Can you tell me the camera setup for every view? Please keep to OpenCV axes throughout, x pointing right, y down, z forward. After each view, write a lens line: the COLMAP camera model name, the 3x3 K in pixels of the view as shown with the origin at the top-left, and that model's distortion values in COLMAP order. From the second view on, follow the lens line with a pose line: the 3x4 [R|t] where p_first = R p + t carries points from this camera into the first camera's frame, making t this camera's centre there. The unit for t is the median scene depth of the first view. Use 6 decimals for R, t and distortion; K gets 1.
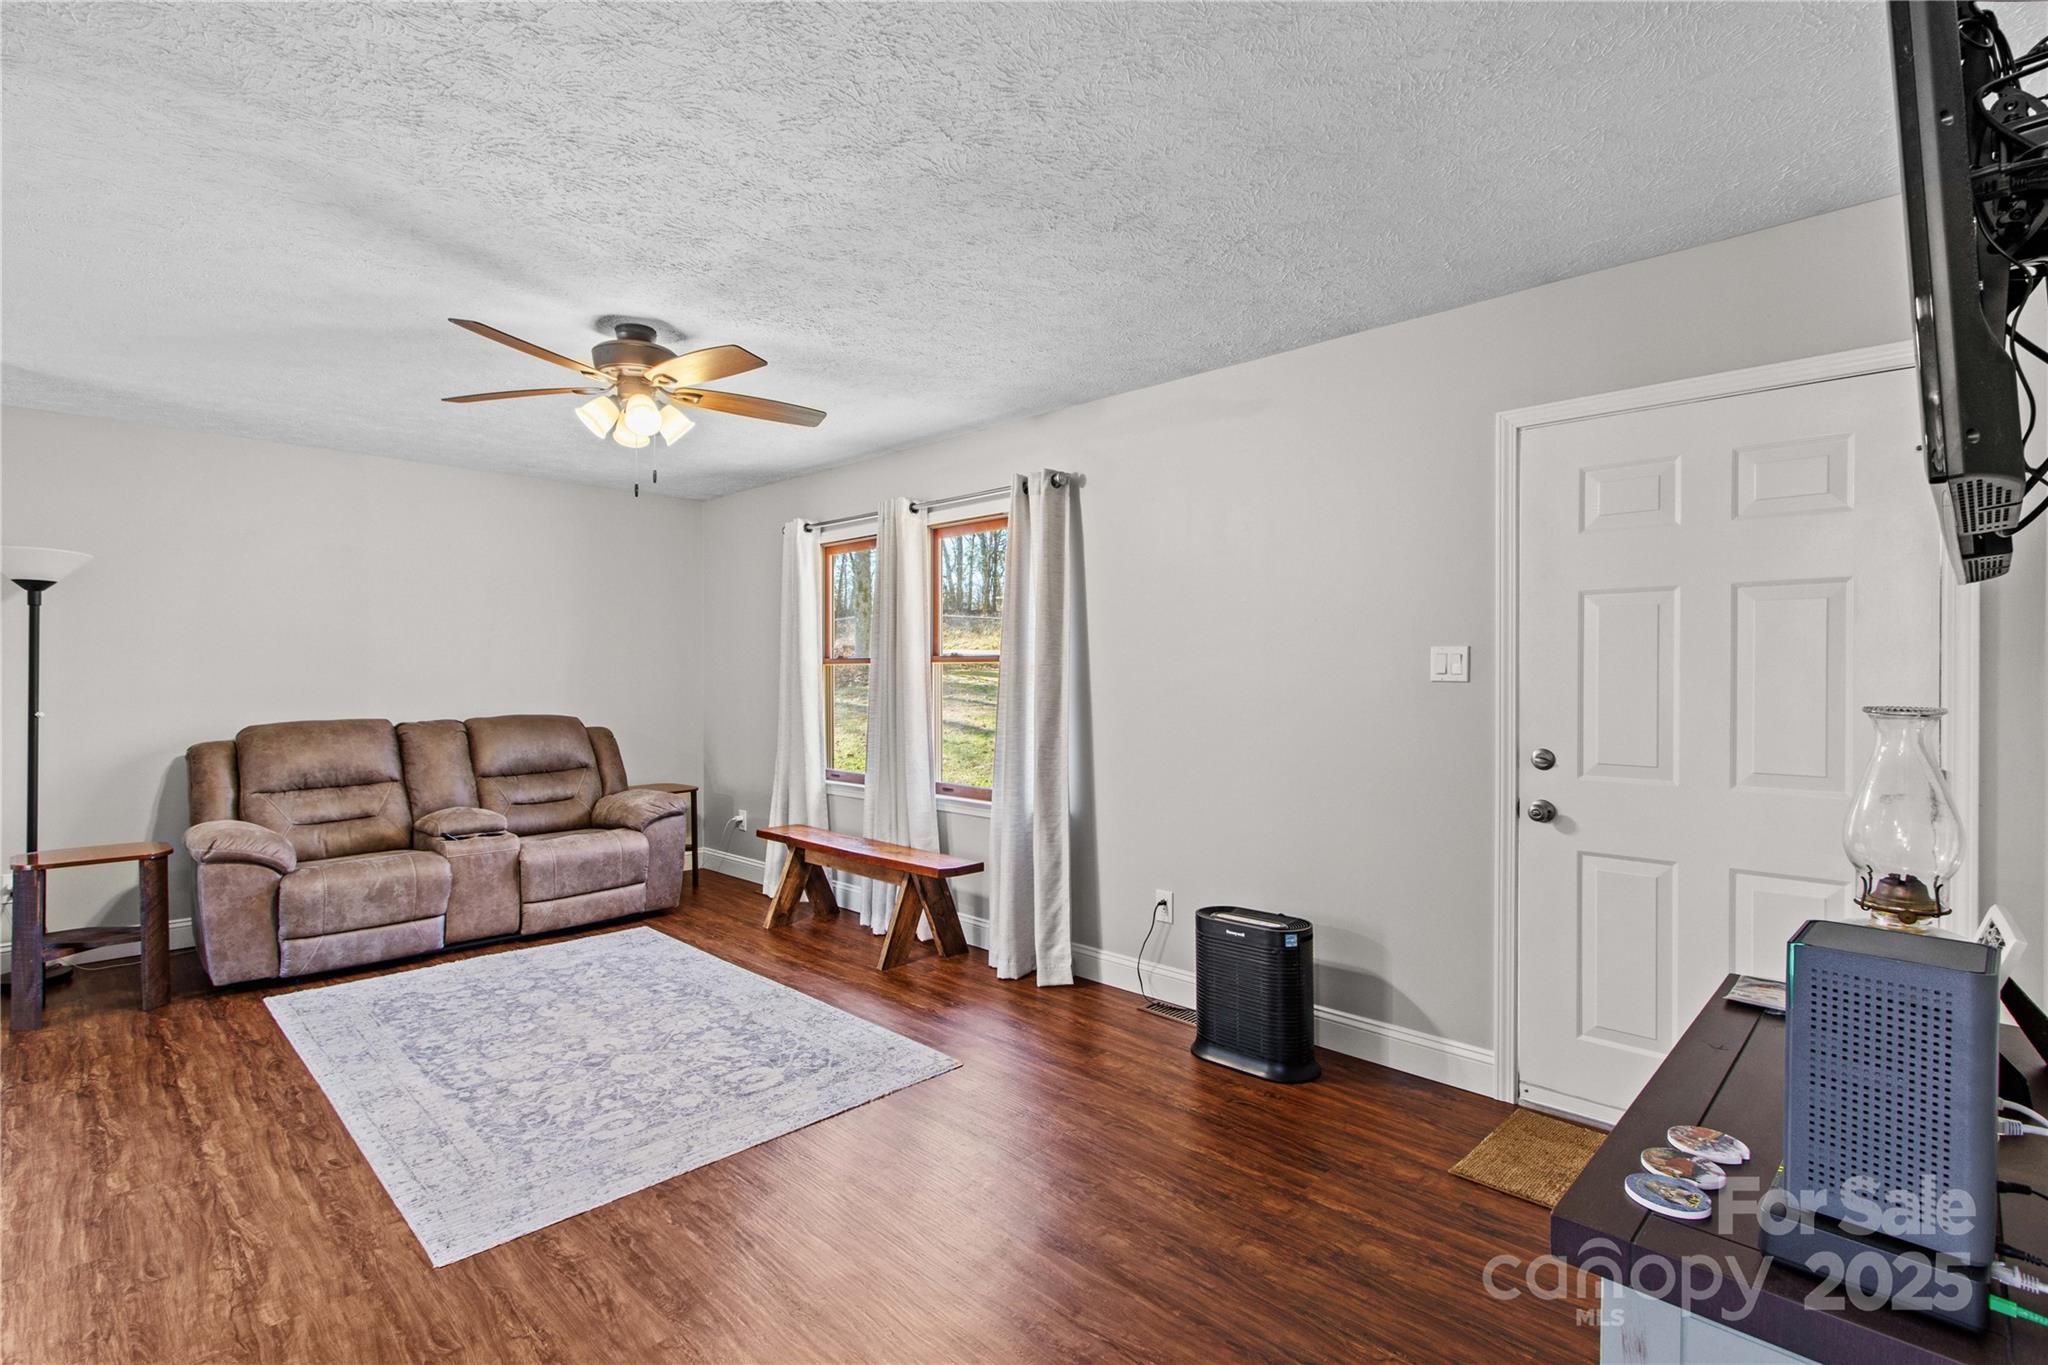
lens RADIAL K [[954.7, 0, 1009.7], [0, 954.7, 680.0], [0, 0, 1]] dist [0.011760, -0.003333]
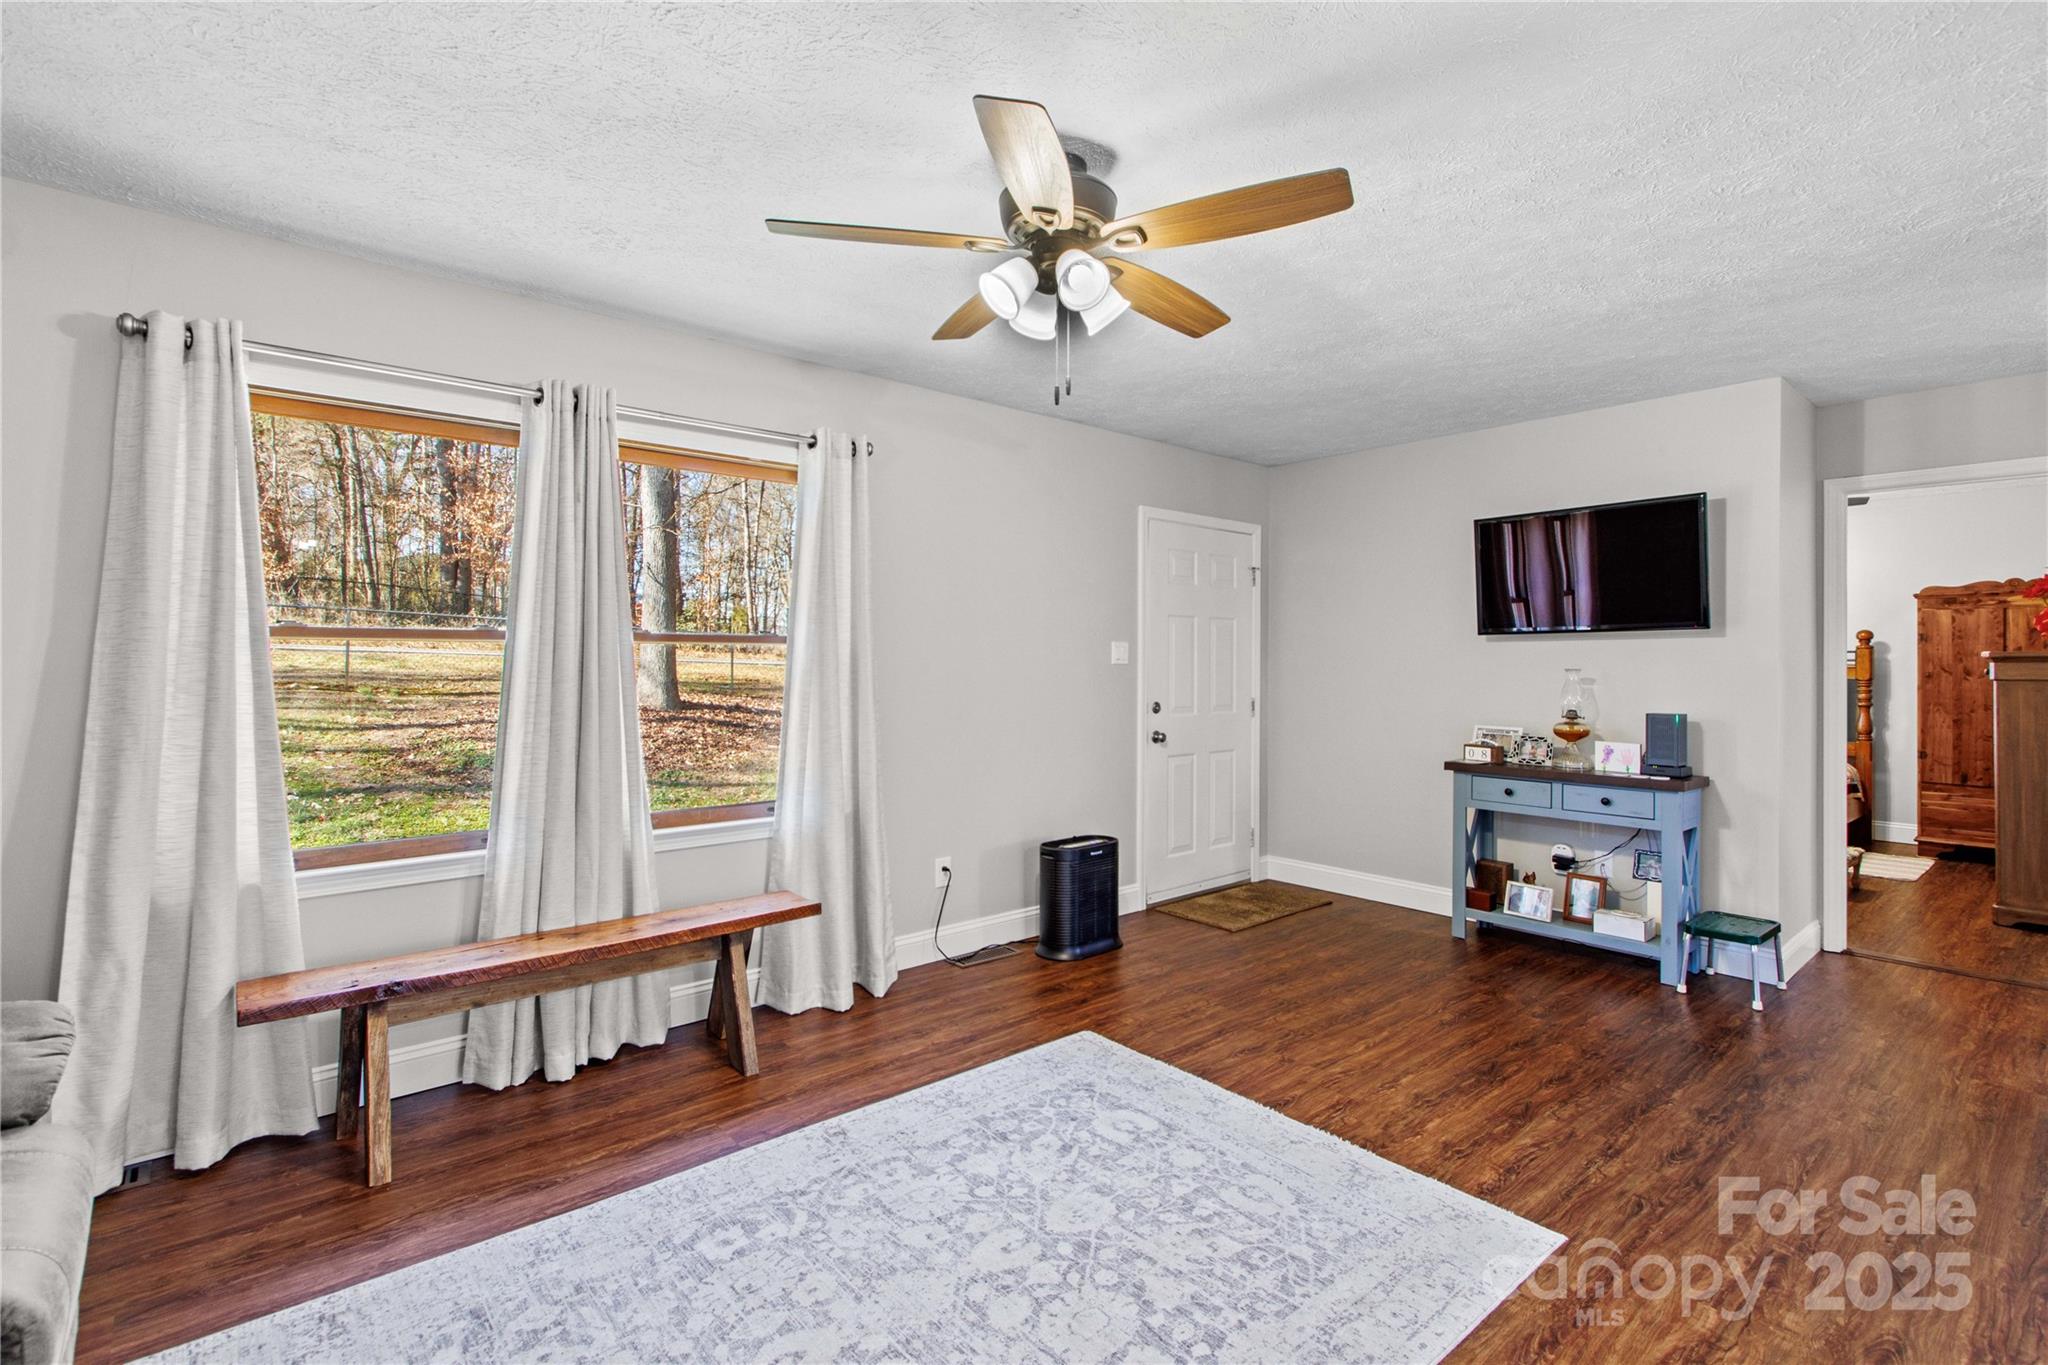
lens RADIAL K [[954.7, 0, 1021.1], [0, 954.7, 656.2], [0, 0, 1]] dist [0.011760, -0.003333]
pose [[0.082198, 0.003407, 0.996610, -0.970100], [0.003774, 0.999986, -0.003730, -0.005544], [-0.996609, 0.004067, 0.082184, 0.867711]]
